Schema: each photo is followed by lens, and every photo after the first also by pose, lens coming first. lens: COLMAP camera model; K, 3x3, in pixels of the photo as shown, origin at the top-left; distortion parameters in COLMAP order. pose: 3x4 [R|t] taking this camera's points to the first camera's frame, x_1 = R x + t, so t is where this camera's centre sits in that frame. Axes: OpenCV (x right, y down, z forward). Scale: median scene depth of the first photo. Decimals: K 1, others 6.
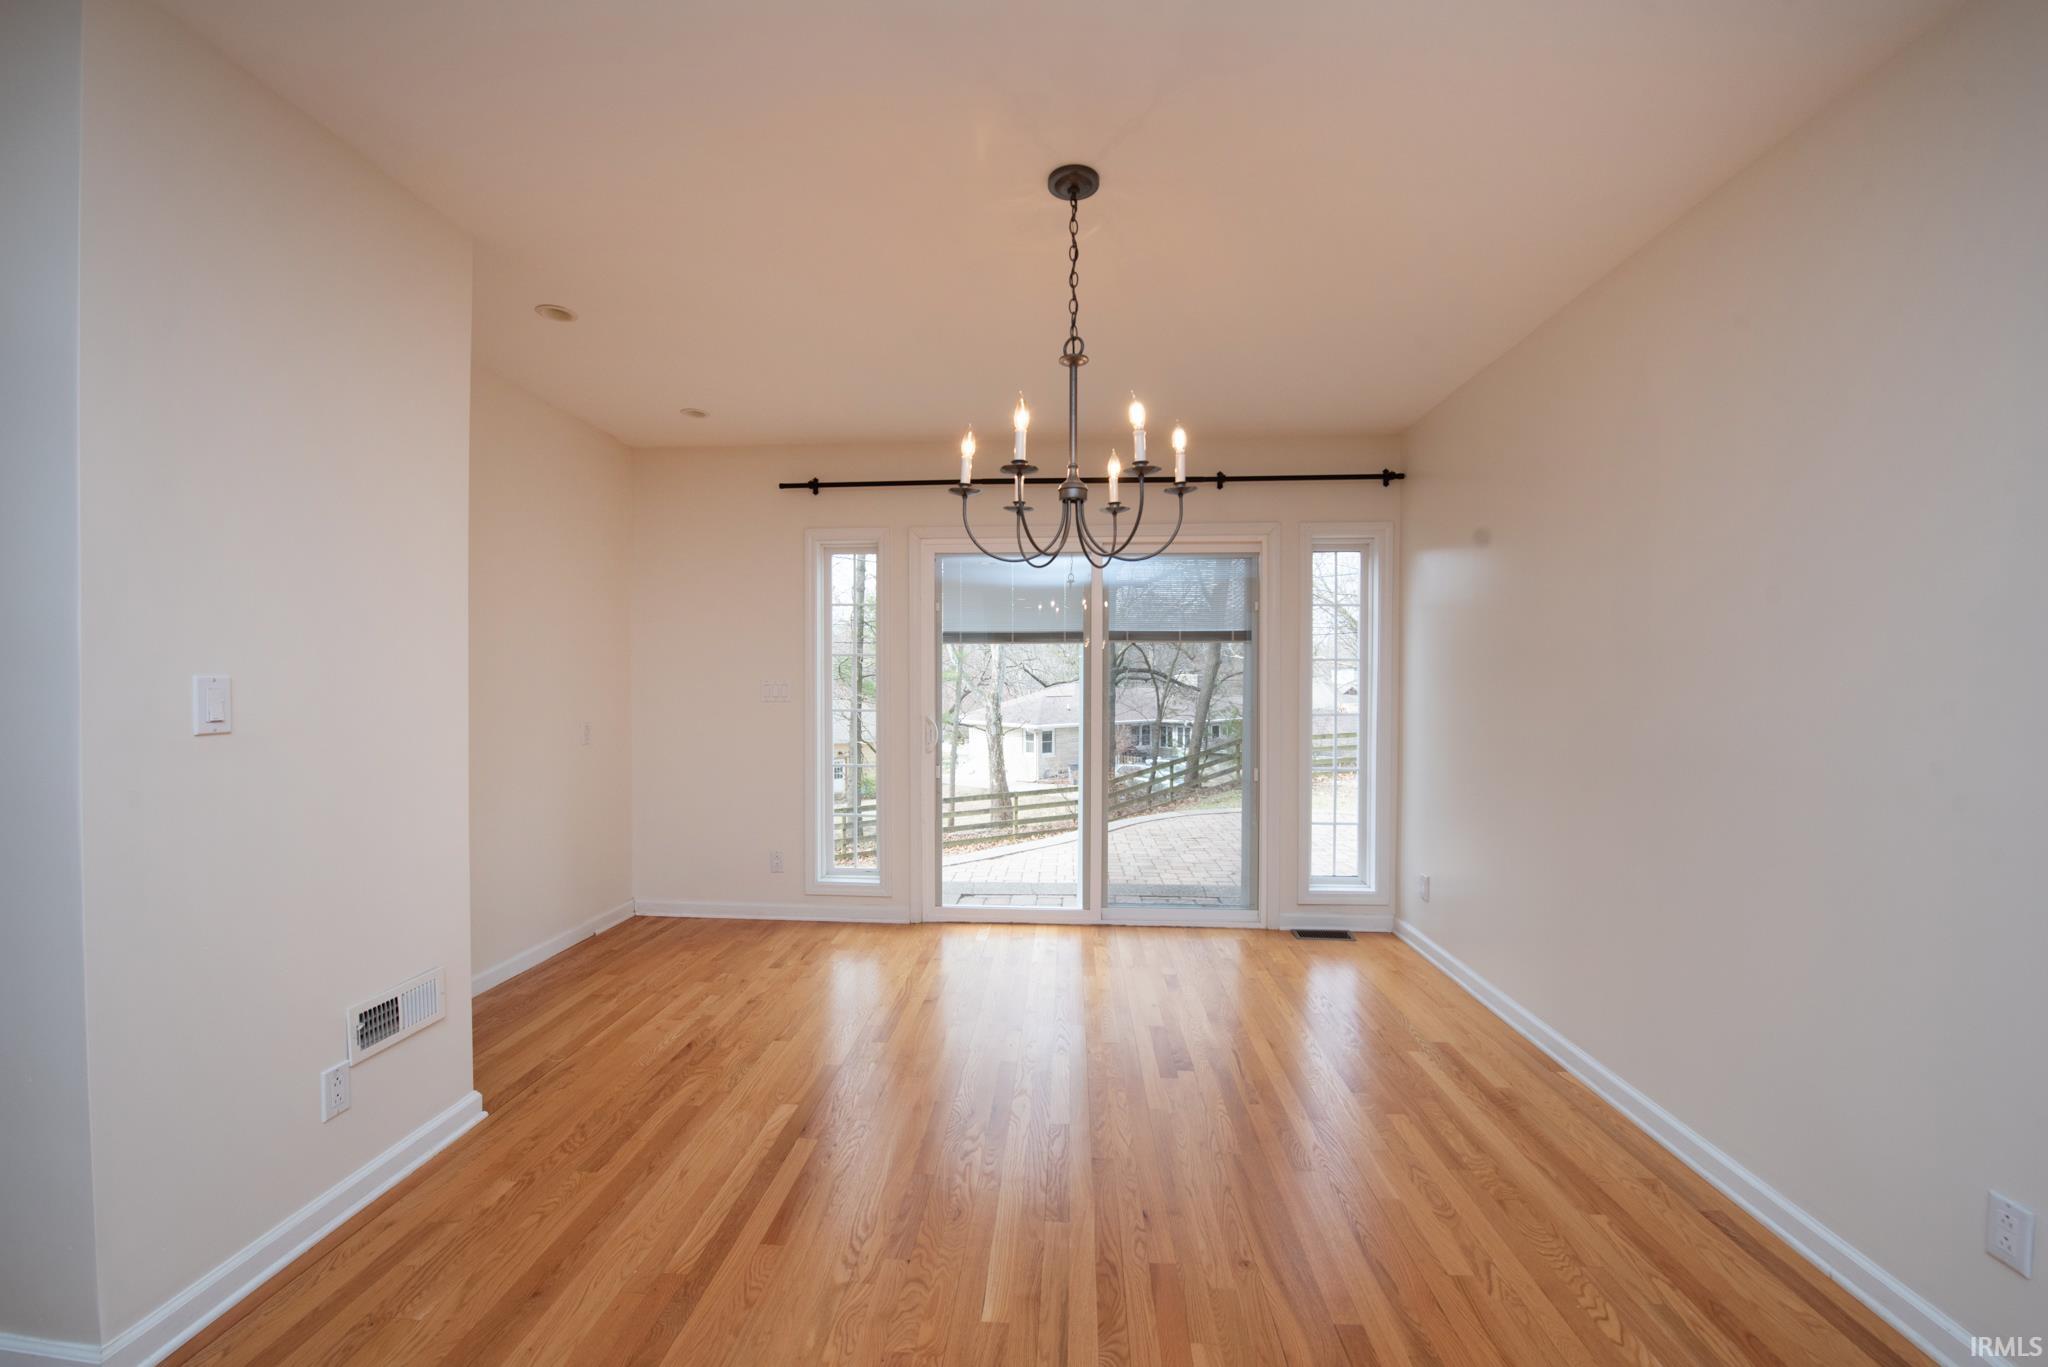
lens RADIAL K [[819.4, 0, 1019.7], [0, 819.4, 690.3], [0, 0, 1]] dist [-0.000679, -0.008929]
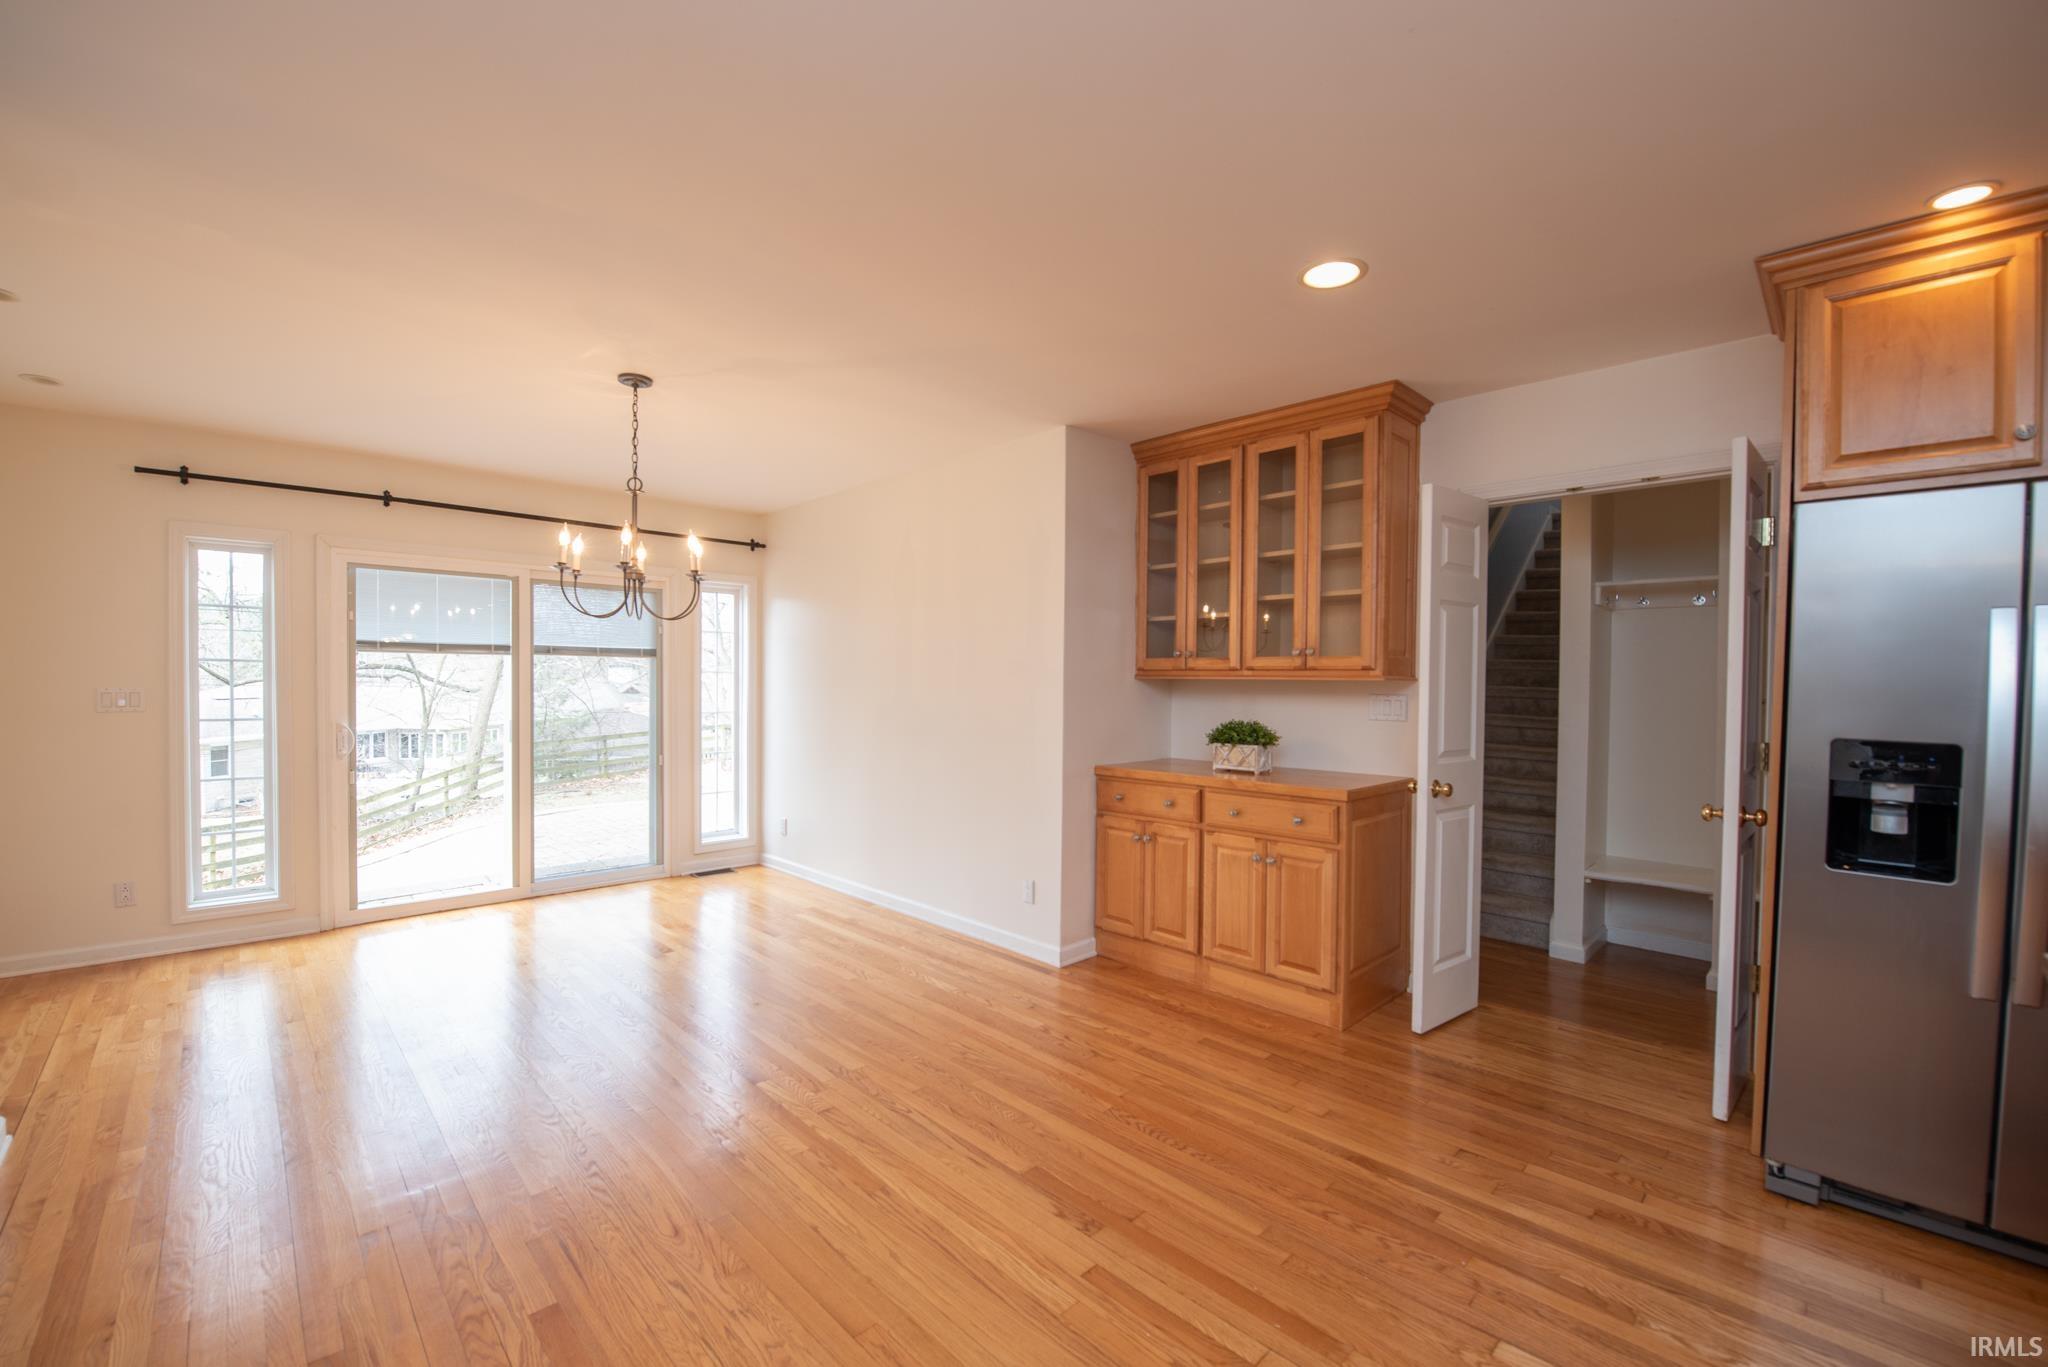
lens RADIAL K [[819.4, 0, 1019.7], [0, 819.4, 690.3], [0, 0, 1]] dist [-0.000679, -0.008929]
pose [[0.668401, -0.003657, 0.743792, -0.302196], [0.002905, 0.999993, 0.002307, -0.009205], [-0.743796, 0.000618, 0.668407, -0.296895]]
